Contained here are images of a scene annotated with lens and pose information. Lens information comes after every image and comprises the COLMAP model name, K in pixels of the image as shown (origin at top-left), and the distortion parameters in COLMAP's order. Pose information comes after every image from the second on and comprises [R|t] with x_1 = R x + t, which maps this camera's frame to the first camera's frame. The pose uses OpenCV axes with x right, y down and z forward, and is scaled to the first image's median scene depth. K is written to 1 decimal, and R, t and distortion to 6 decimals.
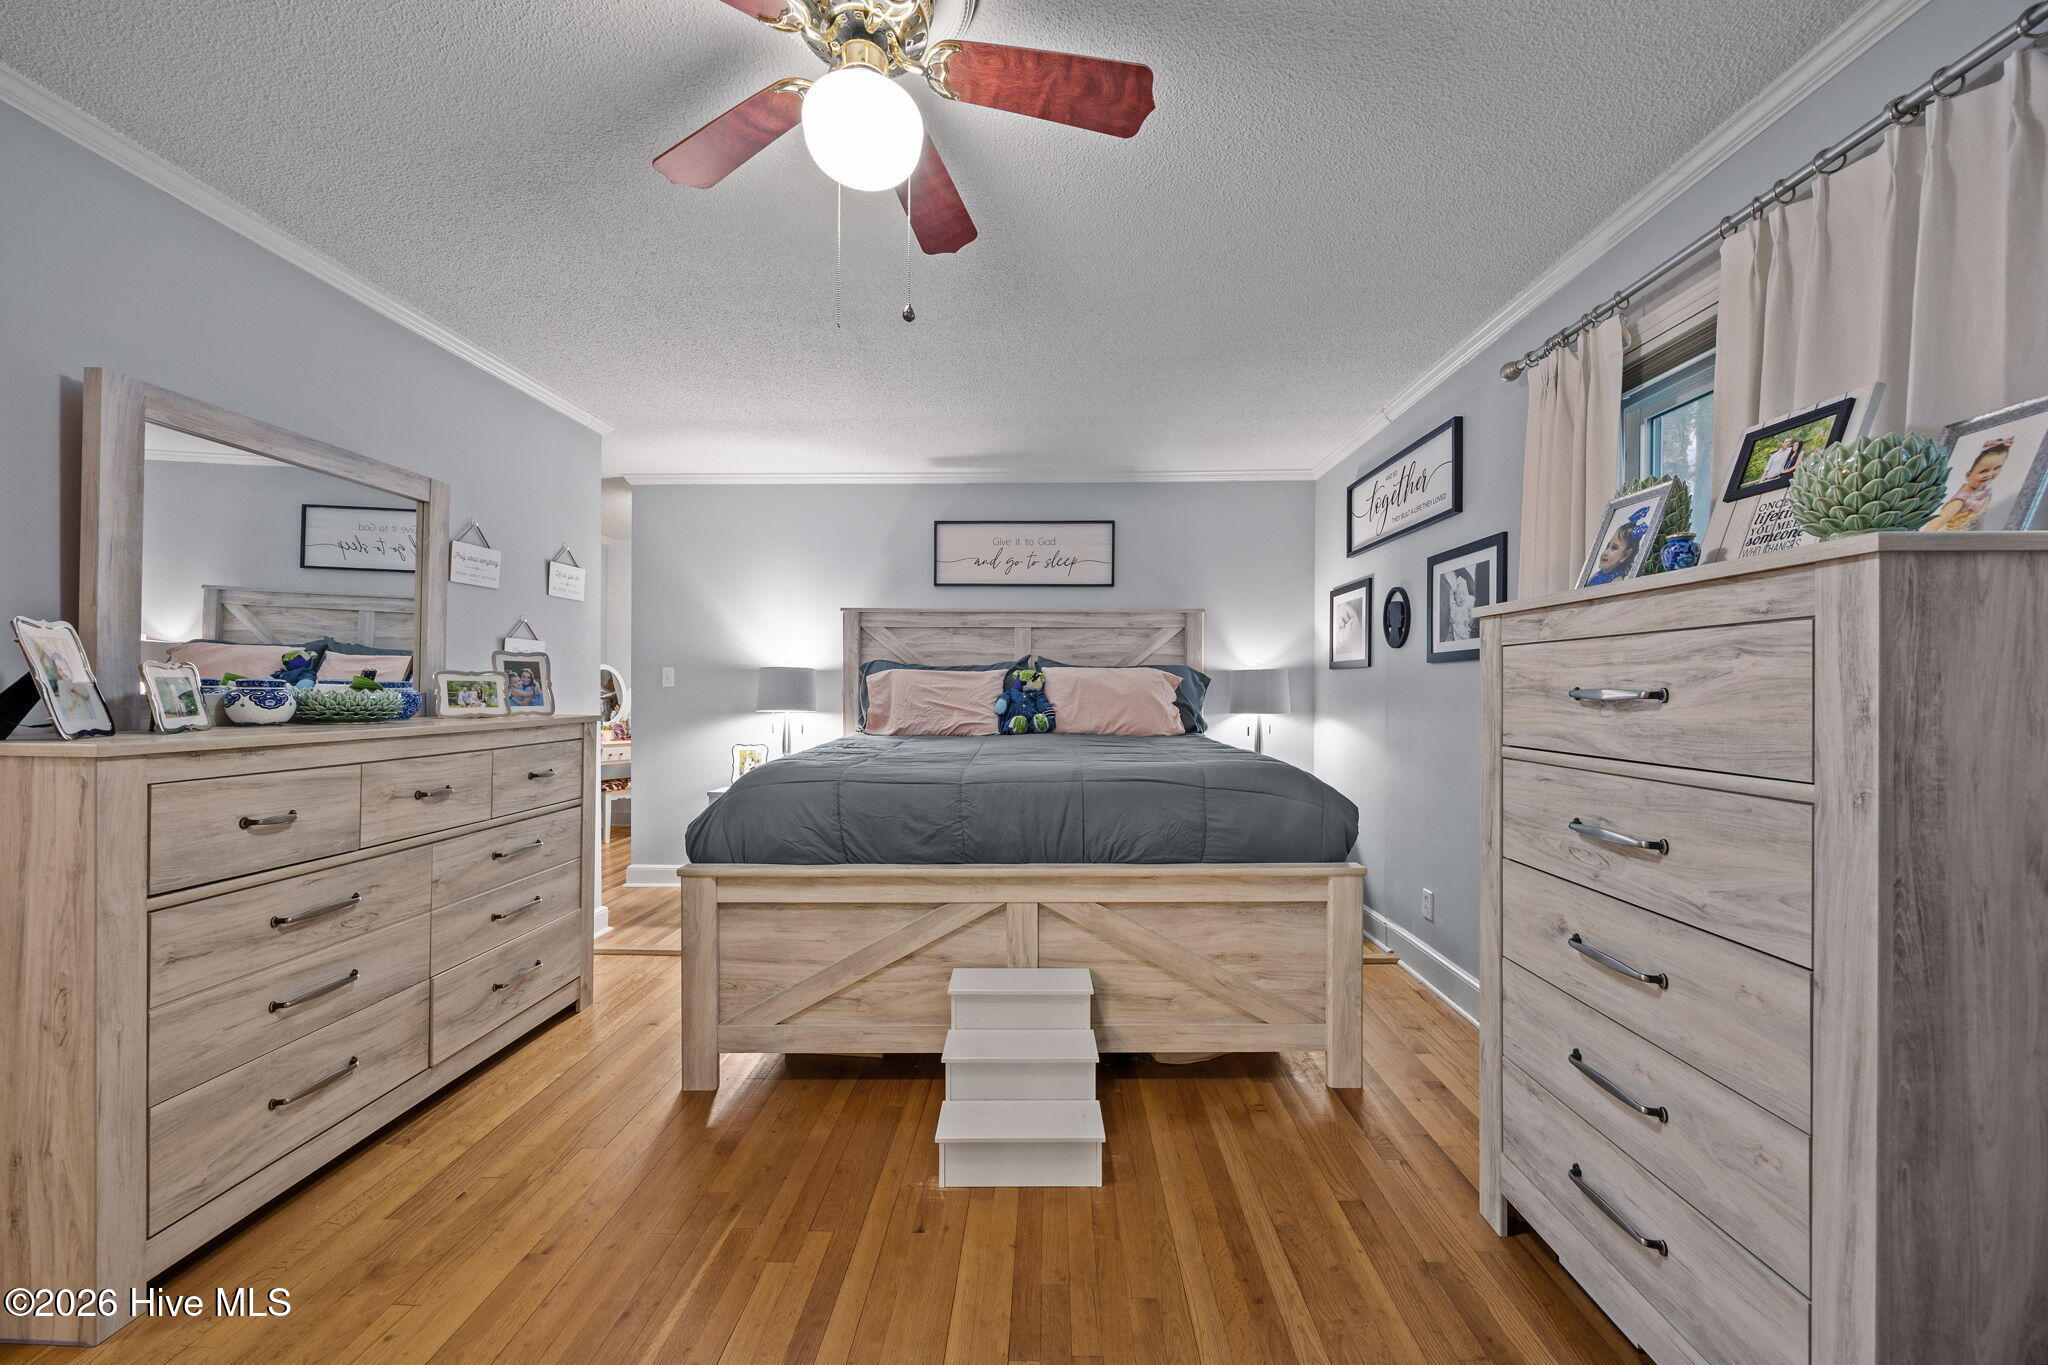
lens RADIAL K [[777.1, 0, 1037.9], [0, 777.1, 694.8], [0, 0, 1]] dist [-0.005221, -0.000454]
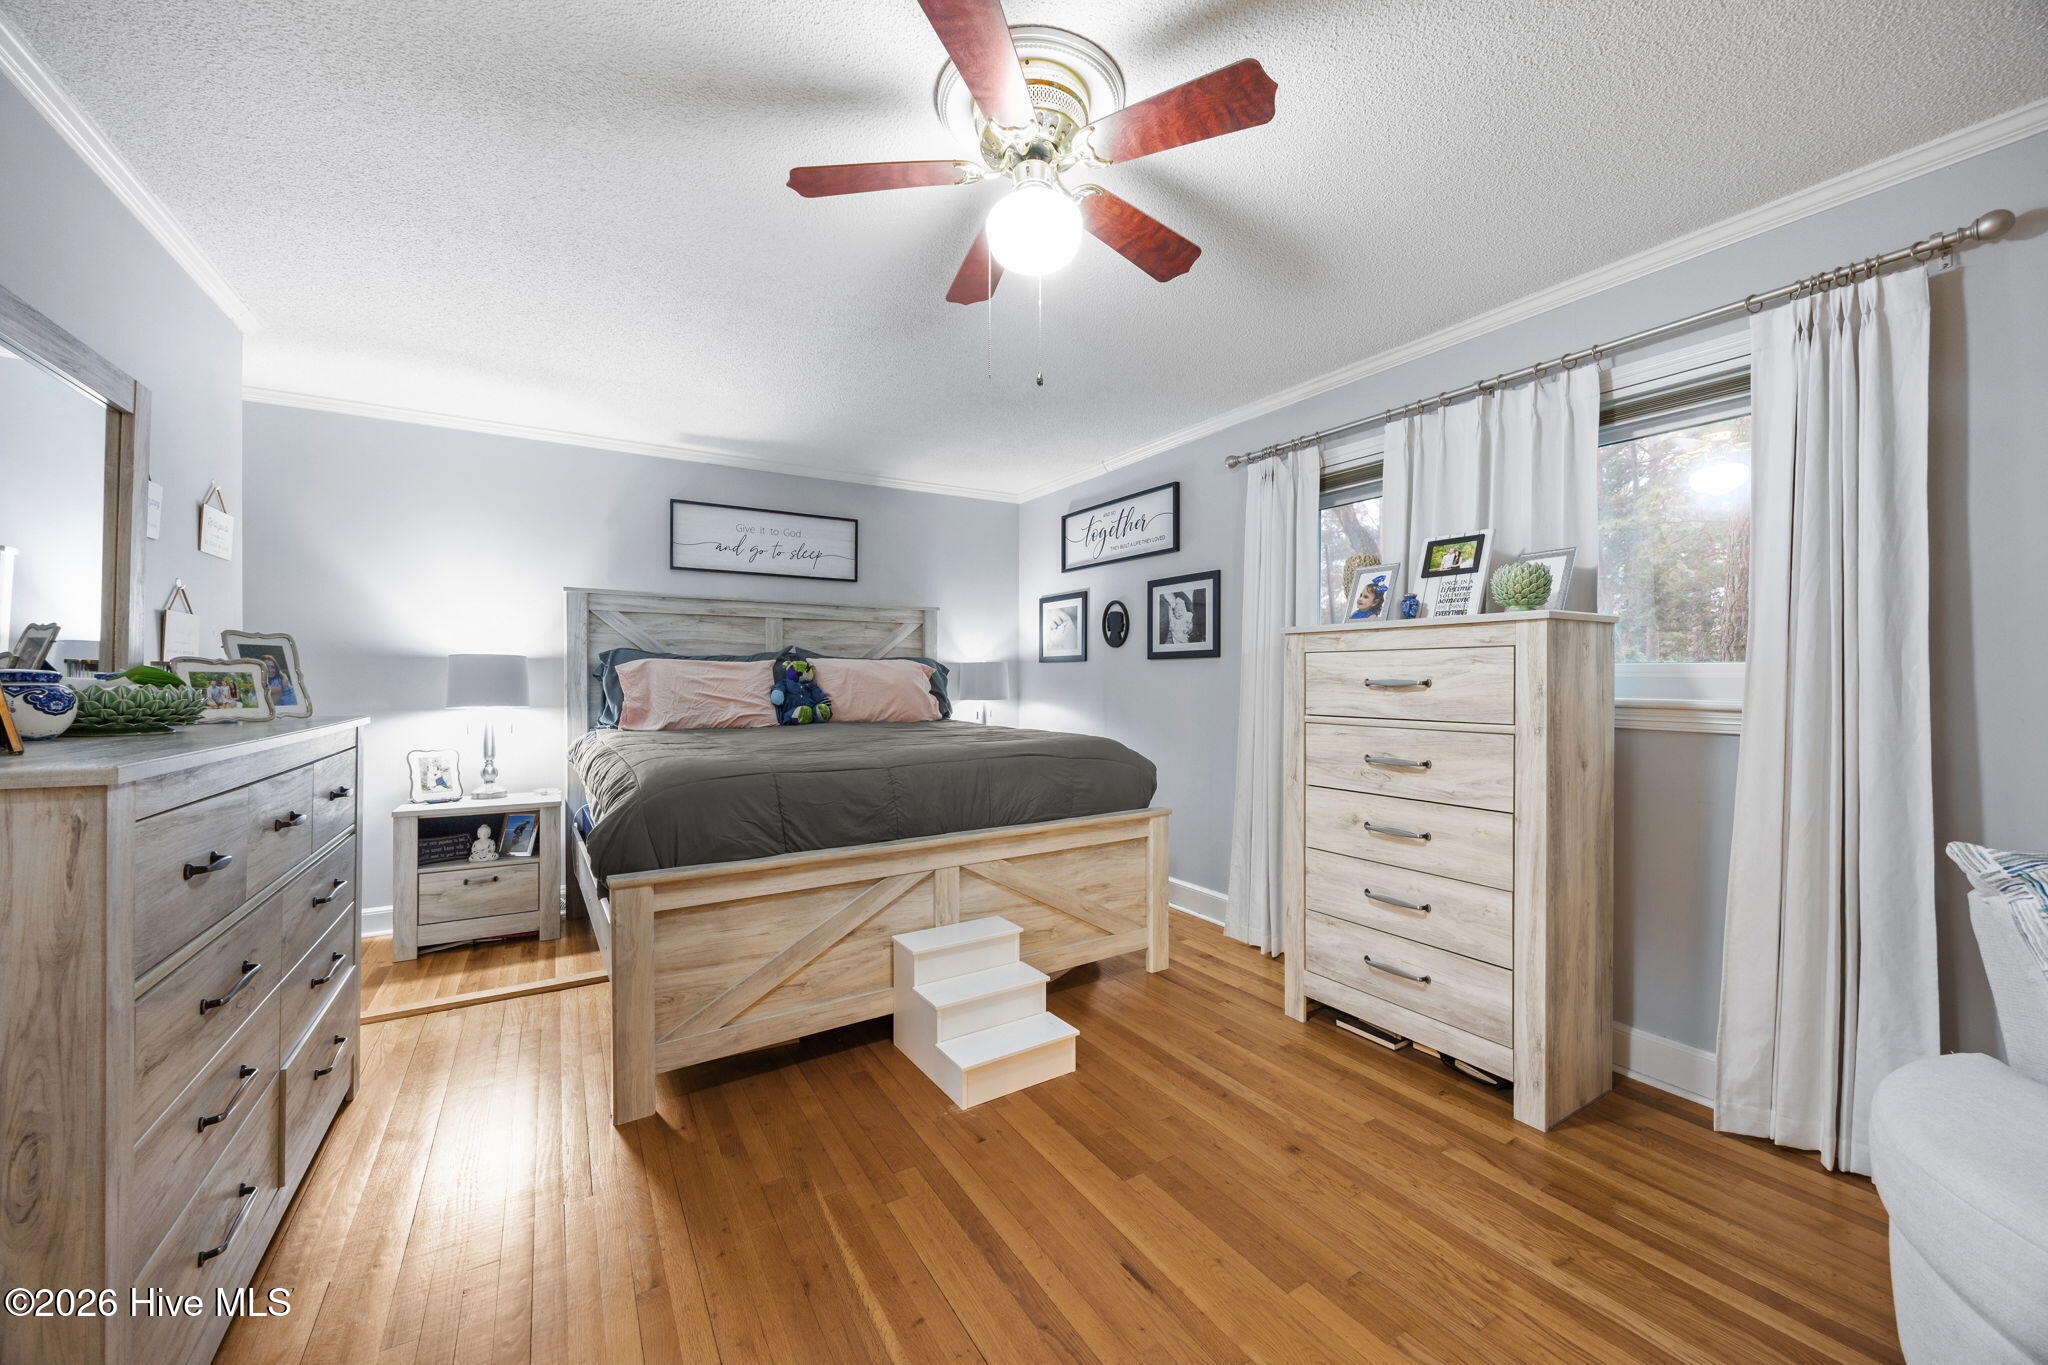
lens RADIAL K [[777.1, 0, 1034.0], [0, 777.1, 687.1], [0, 0, 1]] dist [-0.005221, -0.000454]
pose [[0.836777, -0.008809, 0.547473, -0.533635], [0.006255, 0.999959, 0.006529, -0.004177], [-0.547509, -0.002039, 0.836798, -0.023253]]
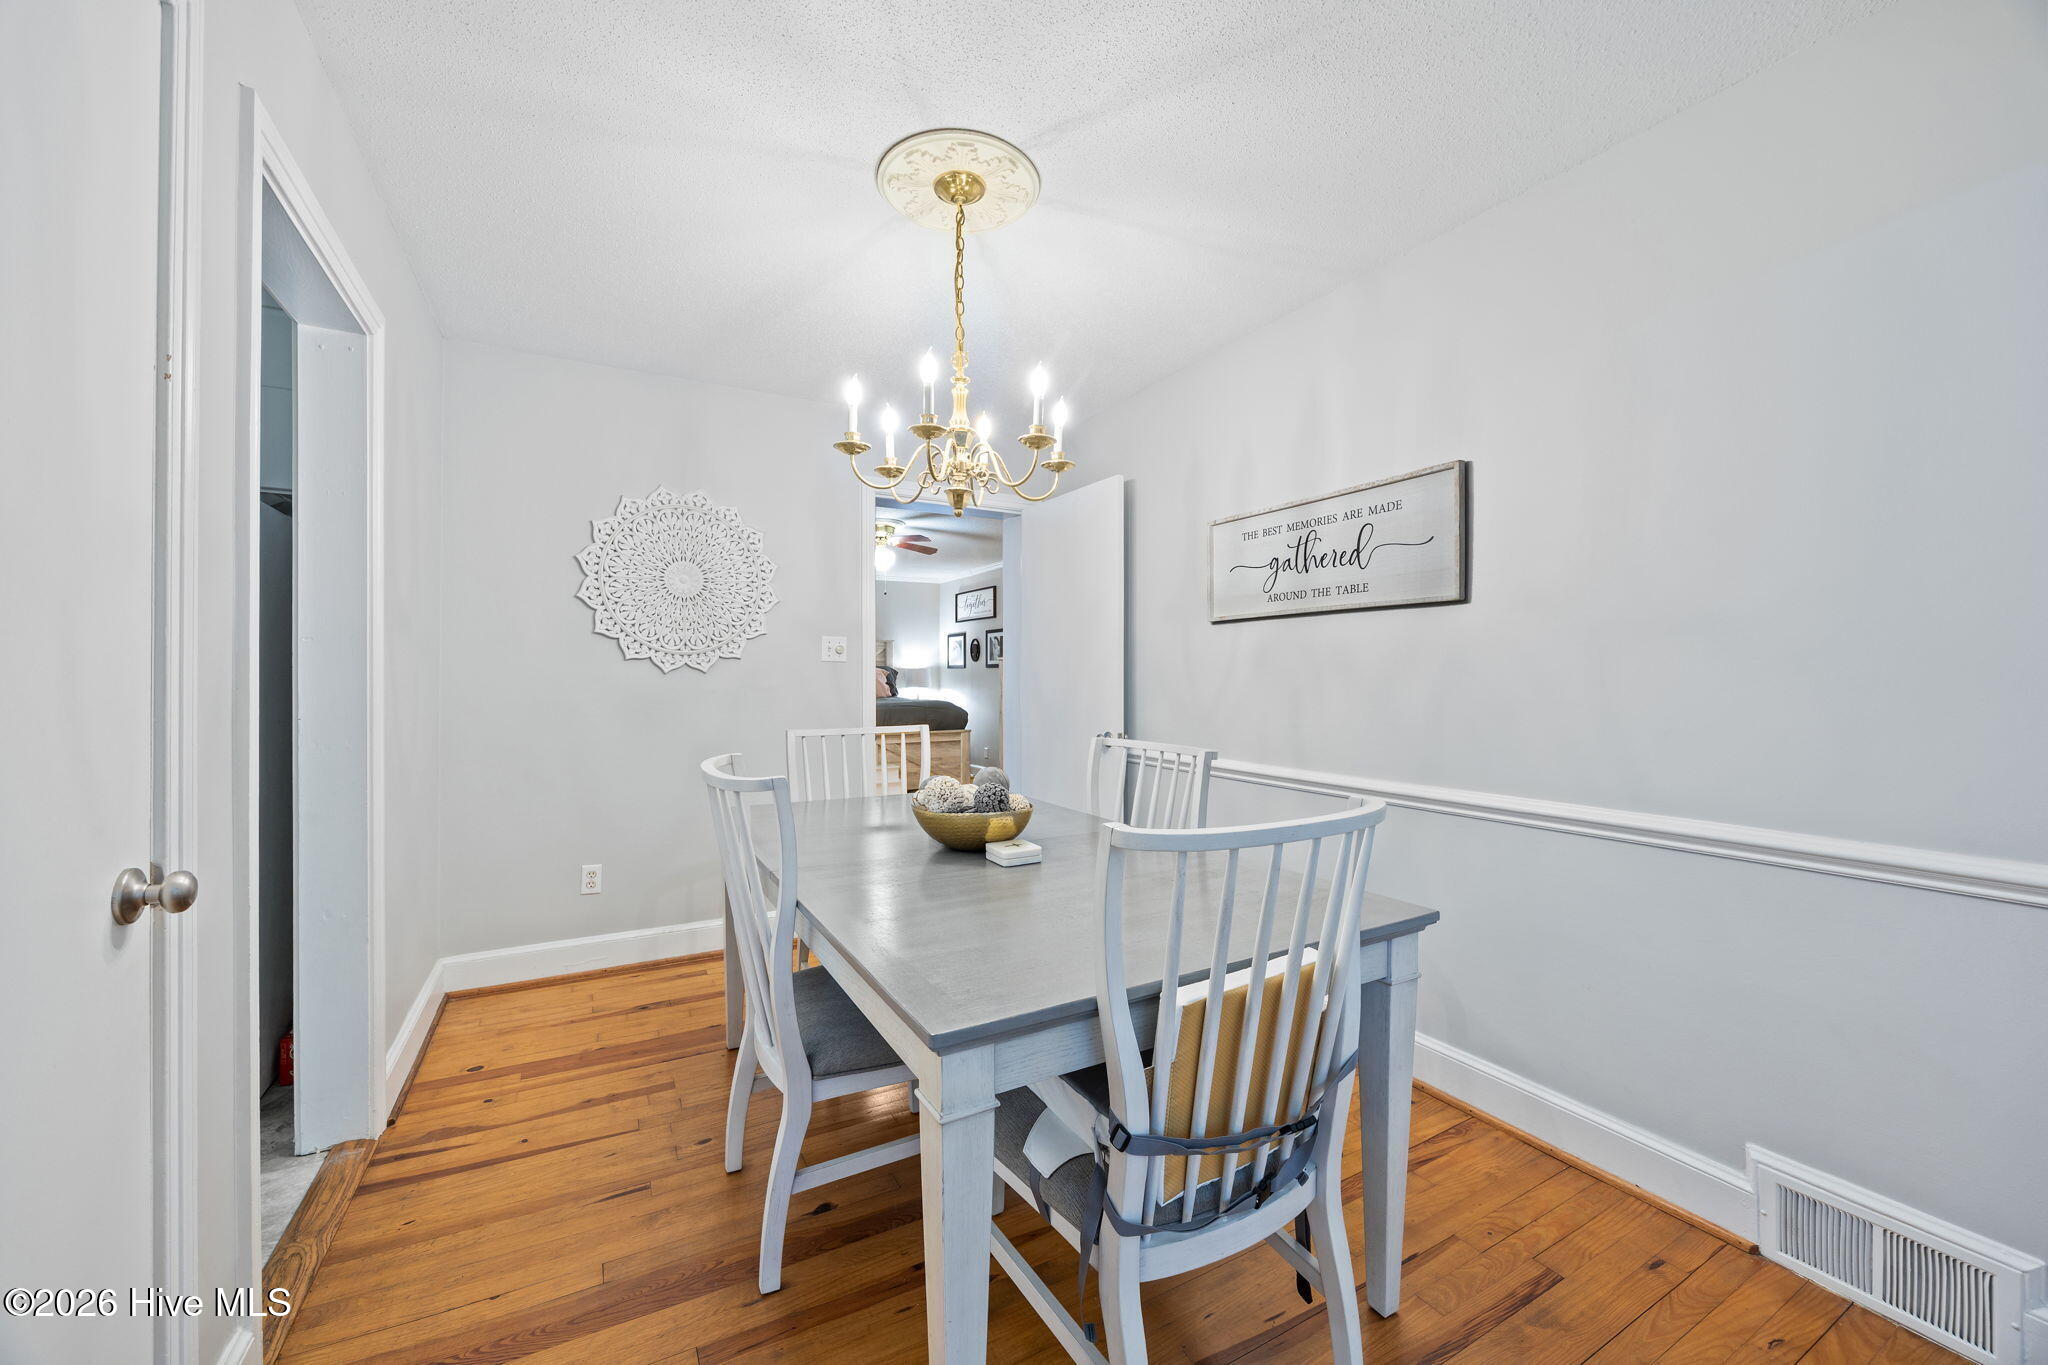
lens RADIAL K [[777.1, 0, 1030.1], [0, 777.1, 671.3], [0, 0, 1]] dist [-0.005221, -0.000454]
pose [[0.862457, 0.001719, 0.506128, -1.058869], [0.005112, 0.999914, -0.012107, 0.010416], [-0.506105, 0.013029, 0.862373, -2.037613]]
